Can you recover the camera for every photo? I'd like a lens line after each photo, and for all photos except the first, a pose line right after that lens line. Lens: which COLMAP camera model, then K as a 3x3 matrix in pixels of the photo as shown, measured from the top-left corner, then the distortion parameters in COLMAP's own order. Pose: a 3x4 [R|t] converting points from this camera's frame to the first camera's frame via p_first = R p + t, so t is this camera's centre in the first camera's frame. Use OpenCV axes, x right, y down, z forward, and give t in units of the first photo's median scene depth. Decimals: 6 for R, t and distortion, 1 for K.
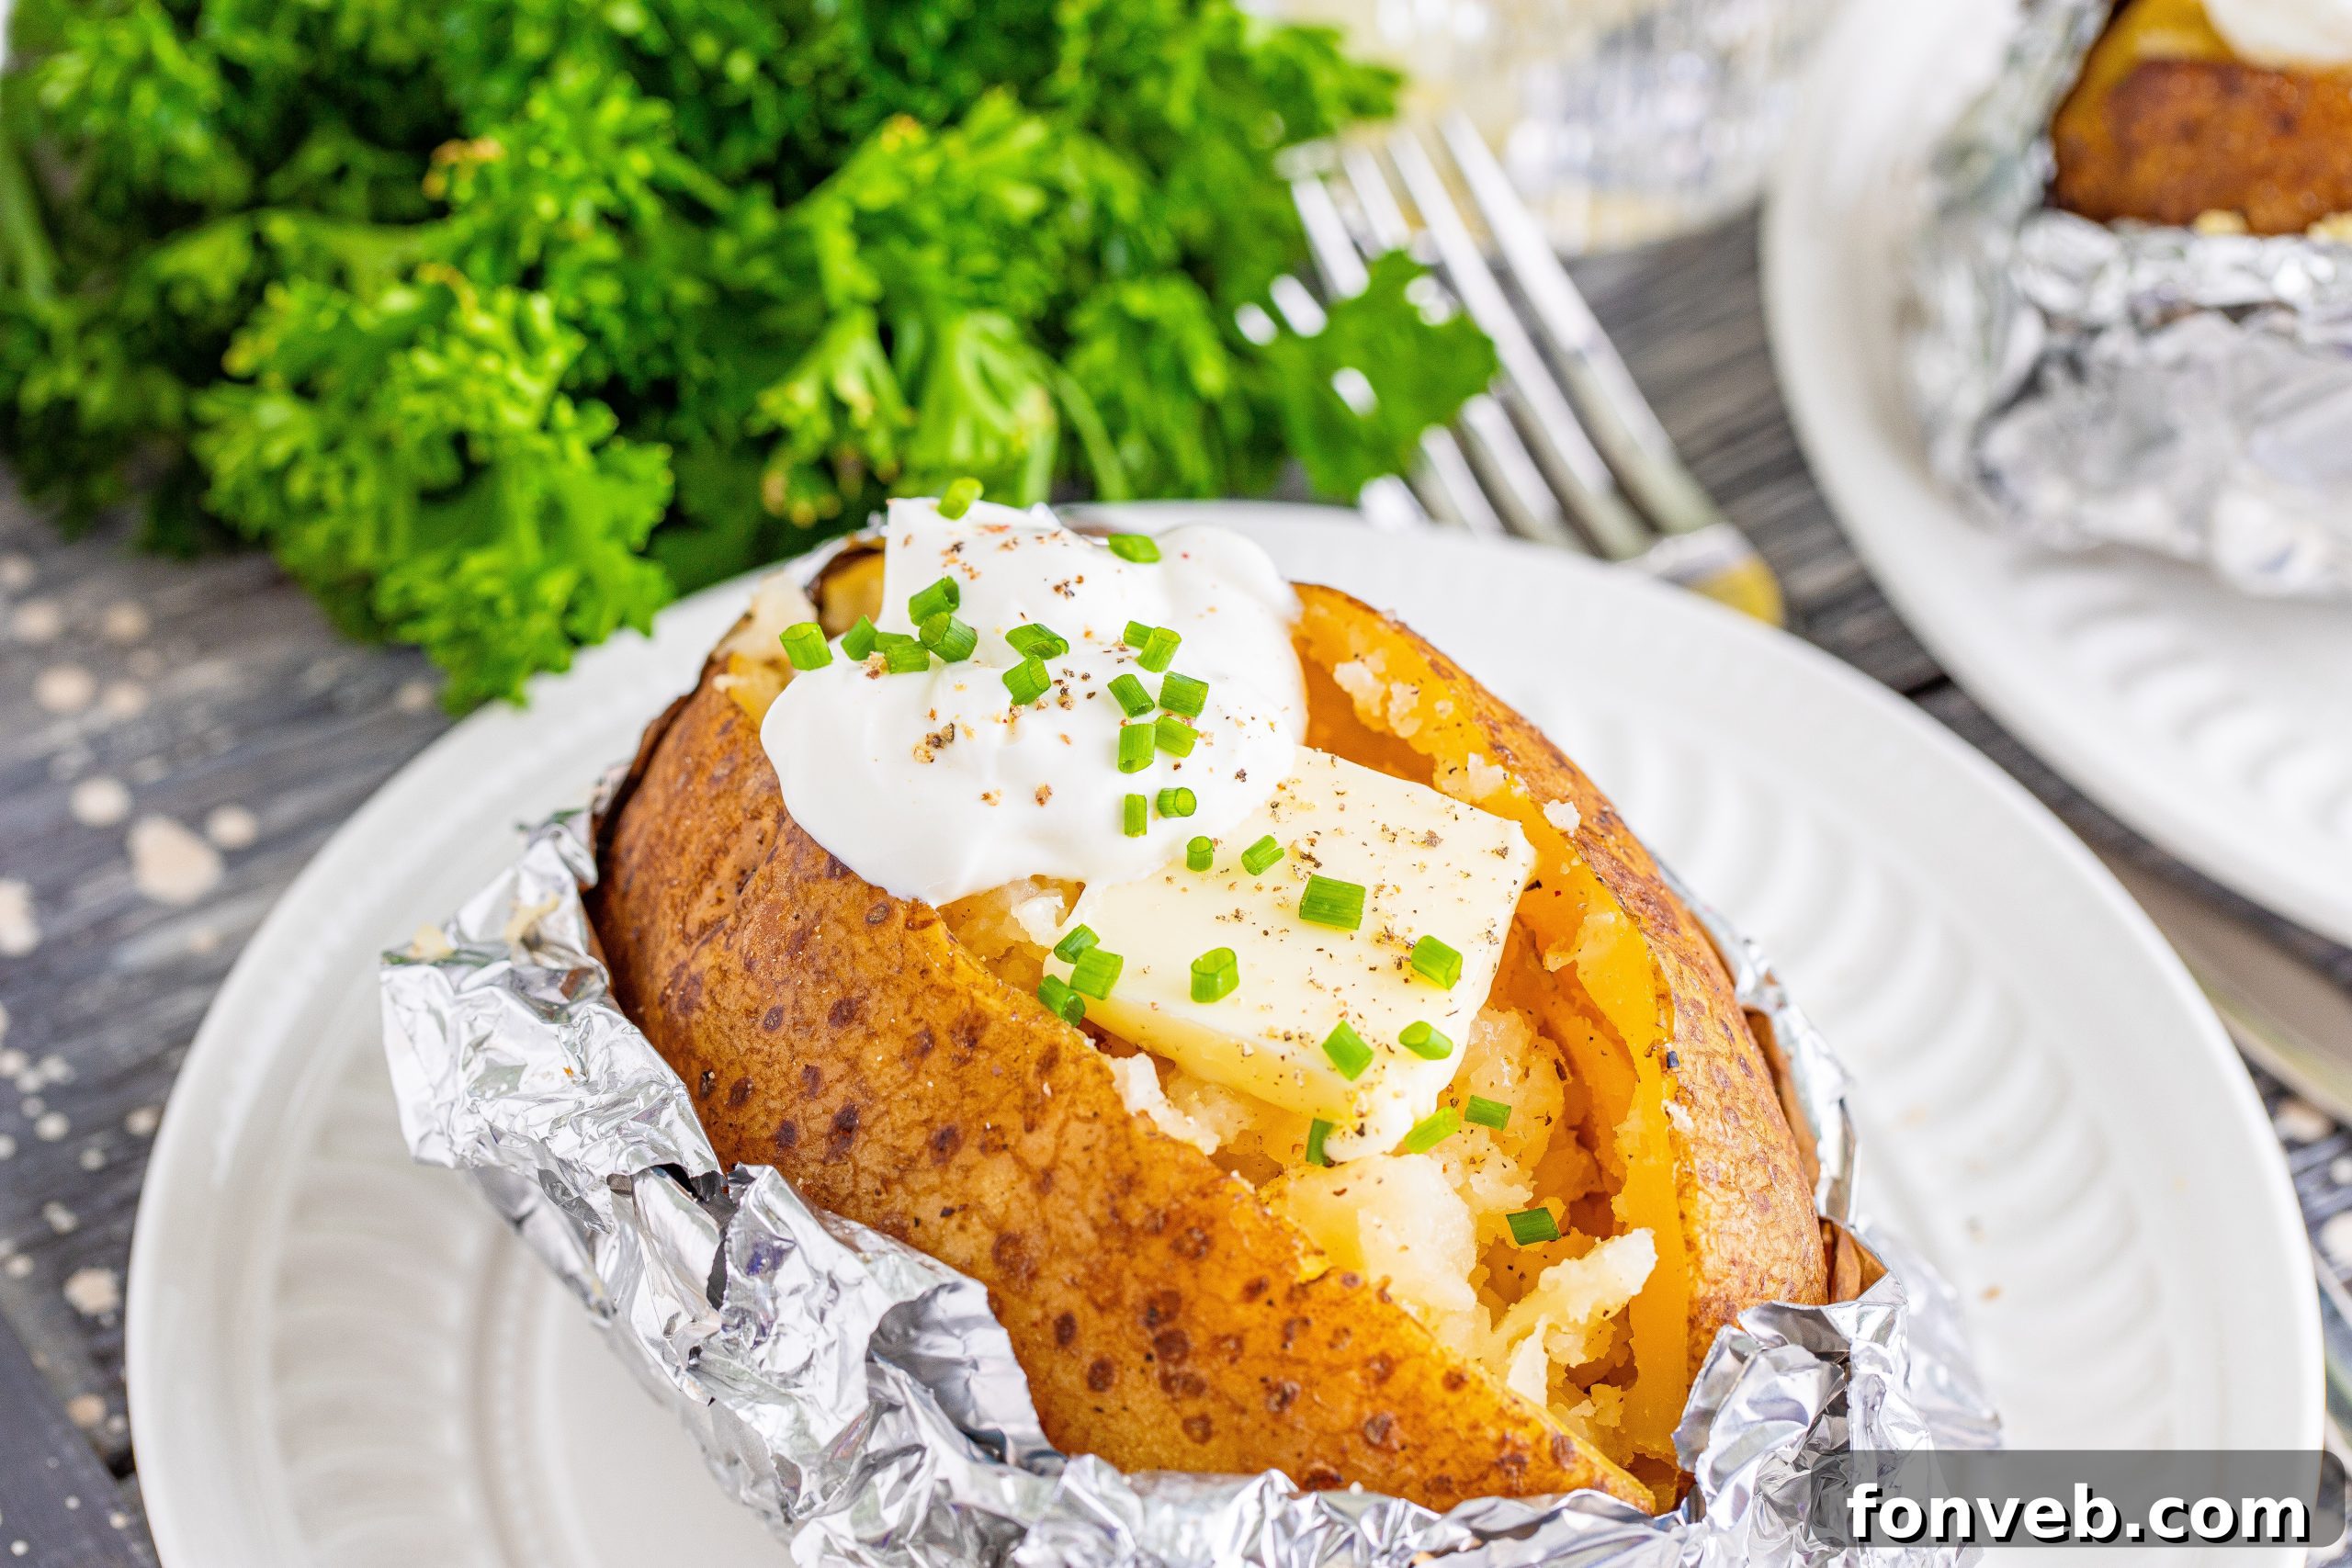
lens RADIAL K [[7856.1, 0, 1176.0], [0, 7856.1, 784.0], [0, 0, 1]] dist [-0.026082, 0.947366]
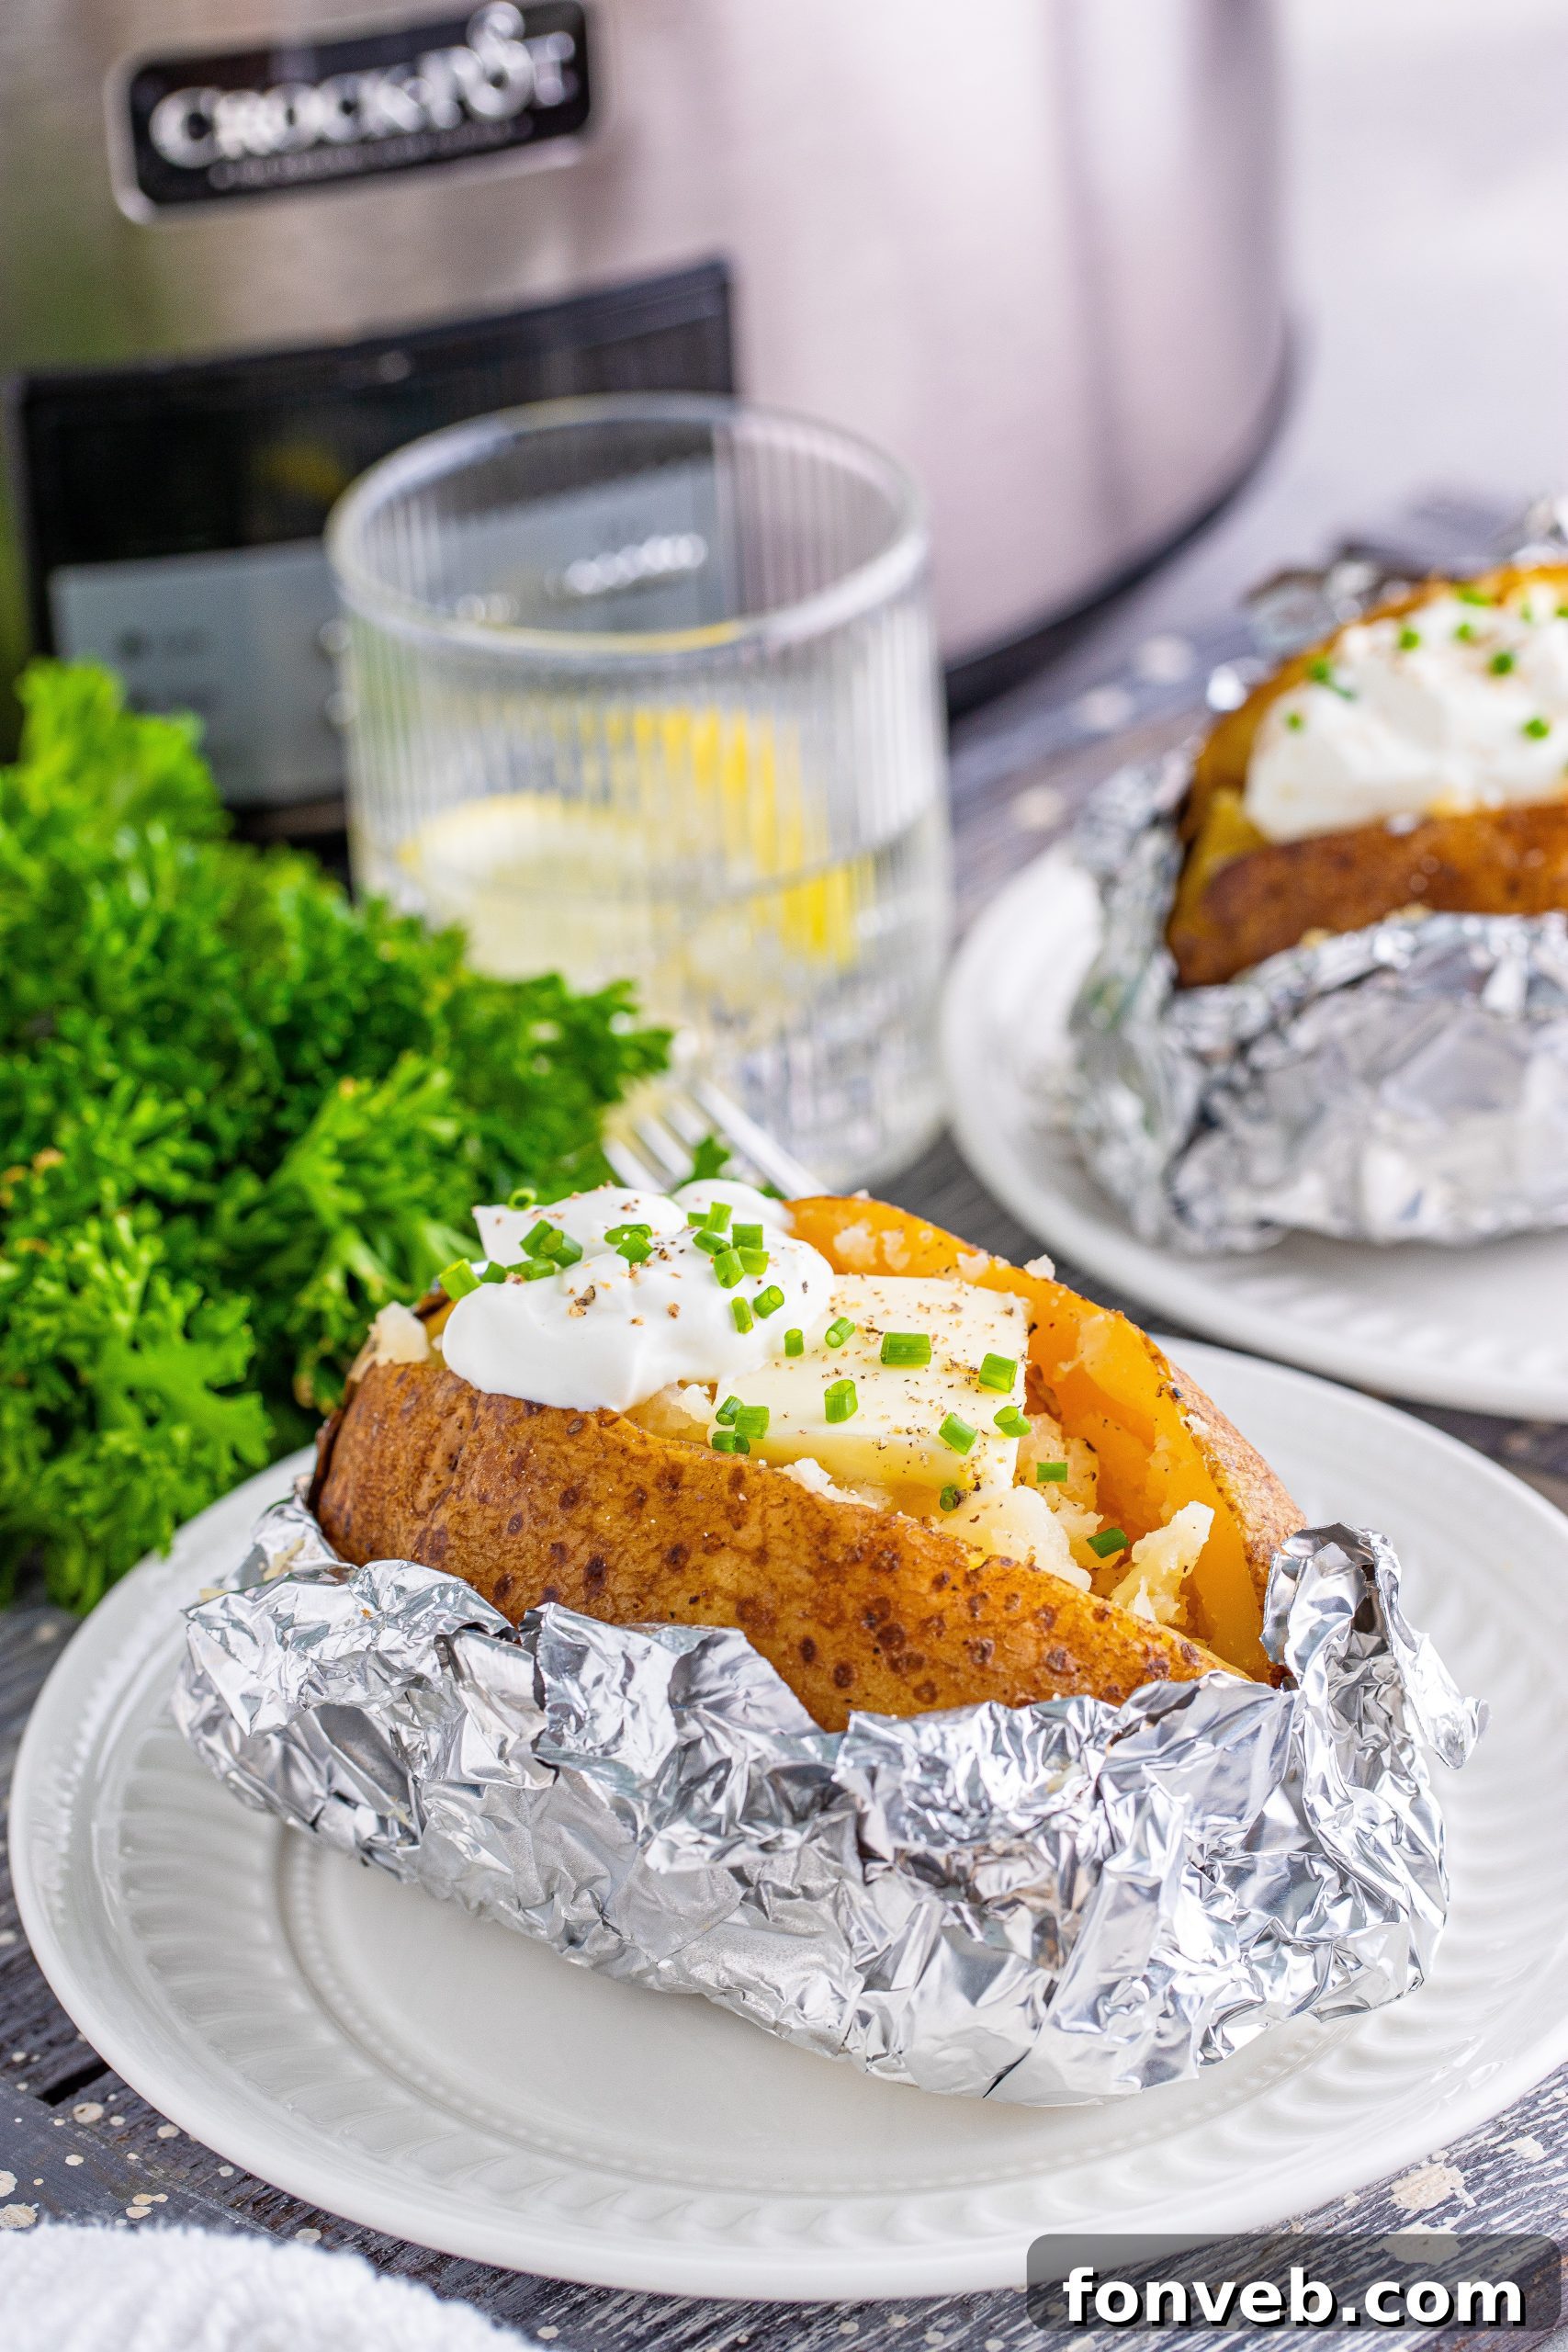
lens RADIAL K [[7856.1, 0, 784.0], [0, 7856.1, 1176.0], [0, 0, 1]] dist [-0.026082, 0.947366]
pose [[0.957647, -0.202712, 0.204501, -0.269926], [0.254927, 0.927088, -0.274808, 0.354837], [-0.133883, 0.315302, 0.939500, -0.264263]]
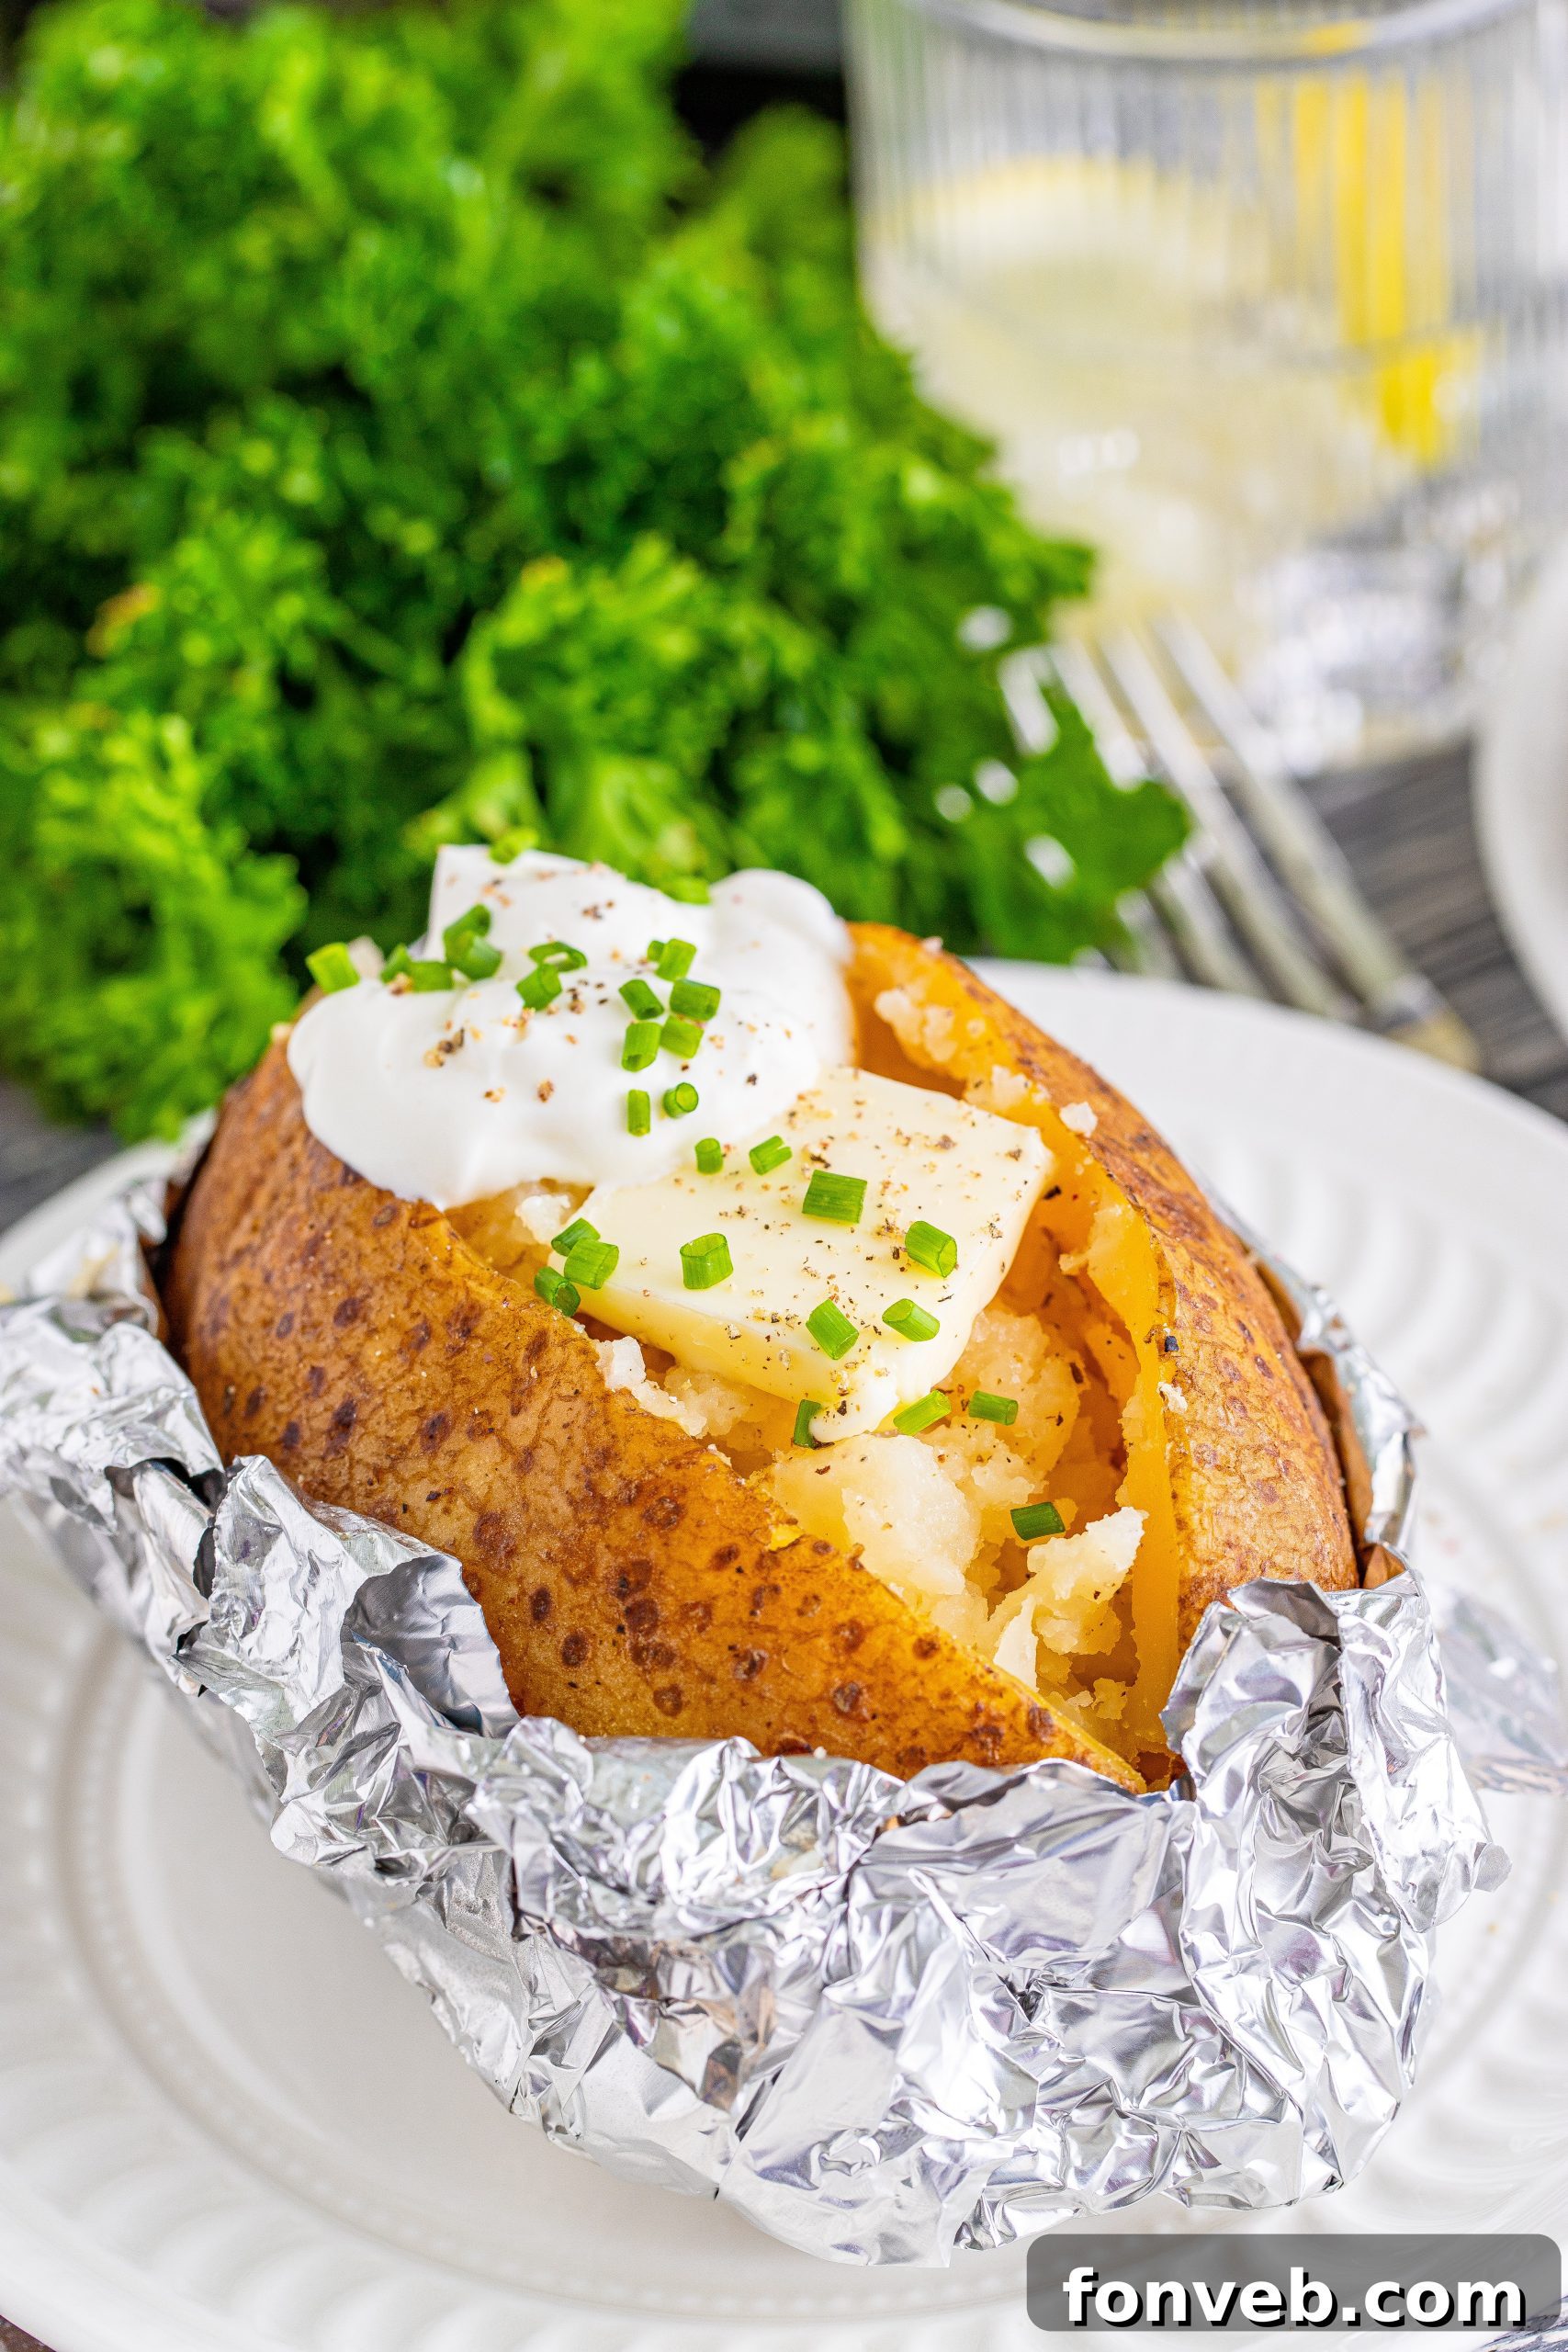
lens RADIAL K [[7856.1, 0, 784.0], [0, 7856.1, 1176.0], [0, 0, 1]] dist [-0.026082, 0.947366]
pose [[0.990491, -0.015515, -0.136700, 0.151071], [-0.002446, 0.991477, -0.130256, 0.143513], [0.137556, 0.129351, 0.982011, 0.025725]]
